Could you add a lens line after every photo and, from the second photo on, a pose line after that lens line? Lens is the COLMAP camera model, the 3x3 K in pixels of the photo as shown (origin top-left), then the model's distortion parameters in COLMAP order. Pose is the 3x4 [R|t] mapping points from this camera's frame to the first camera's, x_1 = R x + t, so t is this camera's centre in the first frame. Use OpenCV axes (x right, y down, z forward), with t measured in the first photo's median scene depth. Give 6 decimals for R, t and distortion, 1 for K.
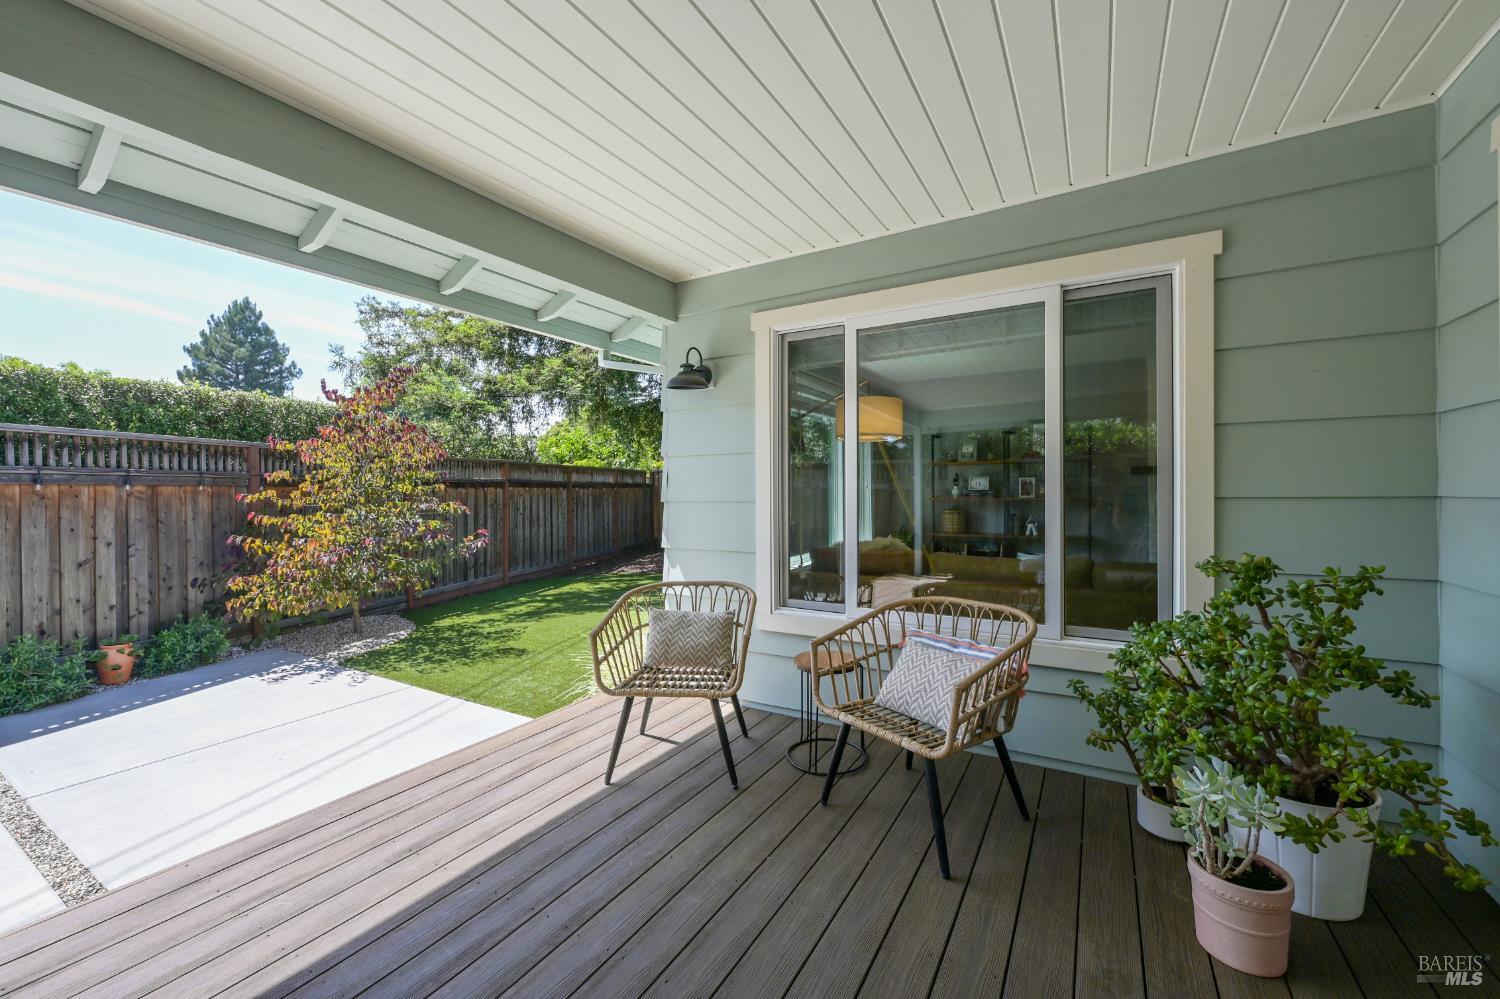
lens RADIAL K [[595.5, 0, 748.5], [0, 595.5, 493.6], [0, 0, 1]] dist [-0.000344, 0.000134]
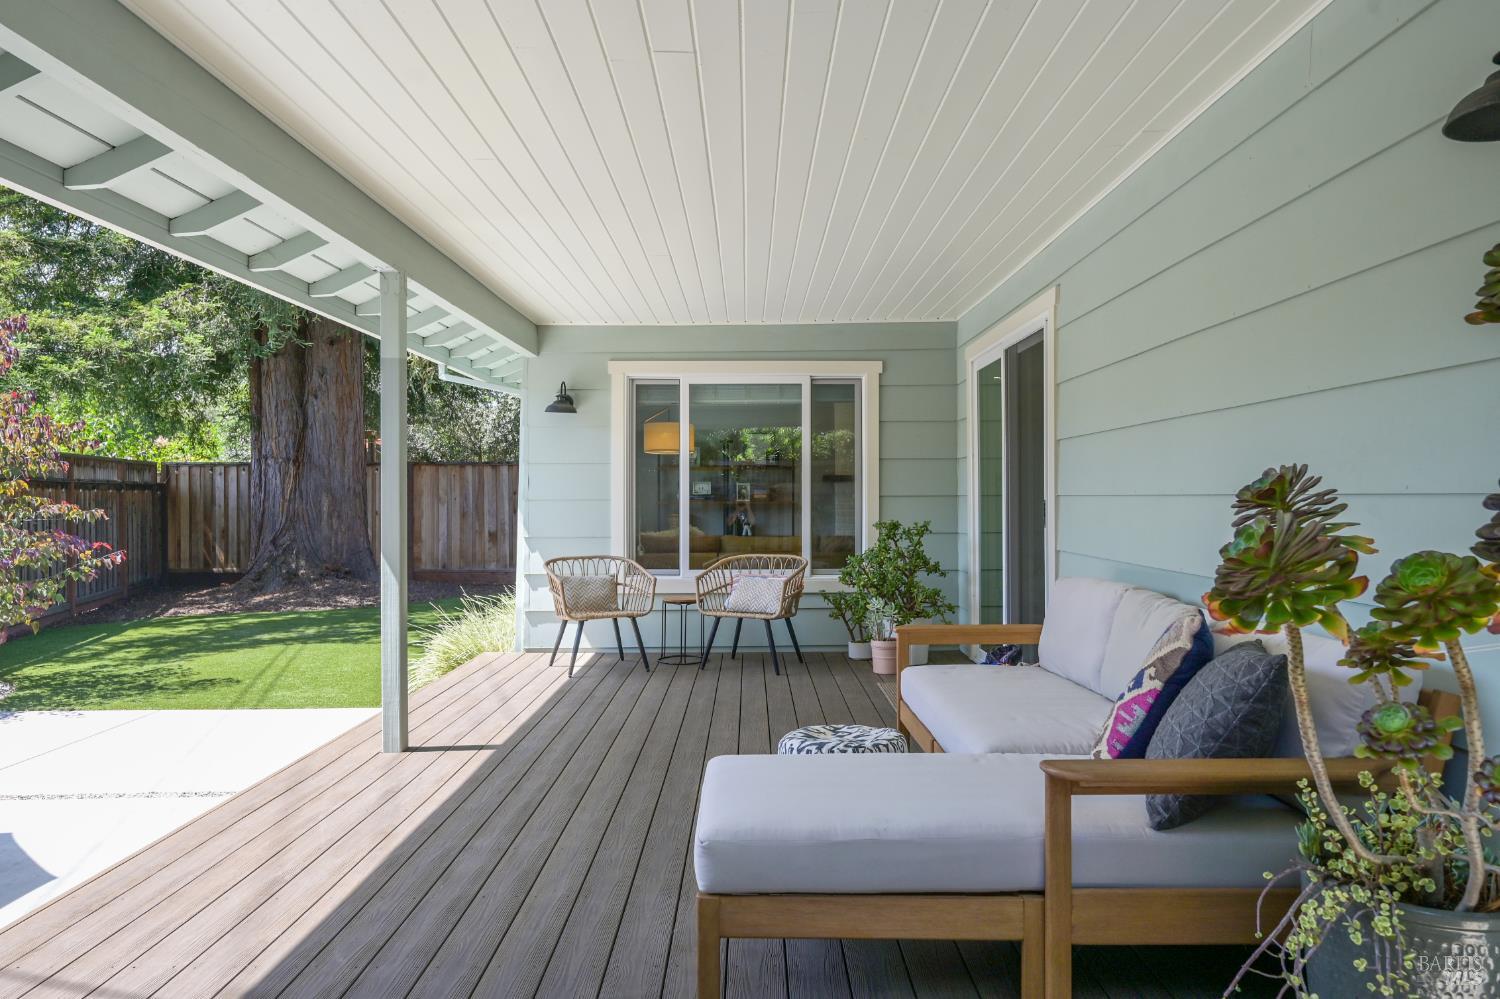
lens RADIAL K [[1021.4, 0, 750.0], [0, 1021.4, 499.5], [0, 0, 1]] dist [-0.001284, 0.000125]
pose [[0.858818, 0.004660, 0.512260, -1.152749], [-0.001644, 0.999979, -0.006341, 0.035434], [-0.512278, 0.004604, 0.858807, -1.474809]]
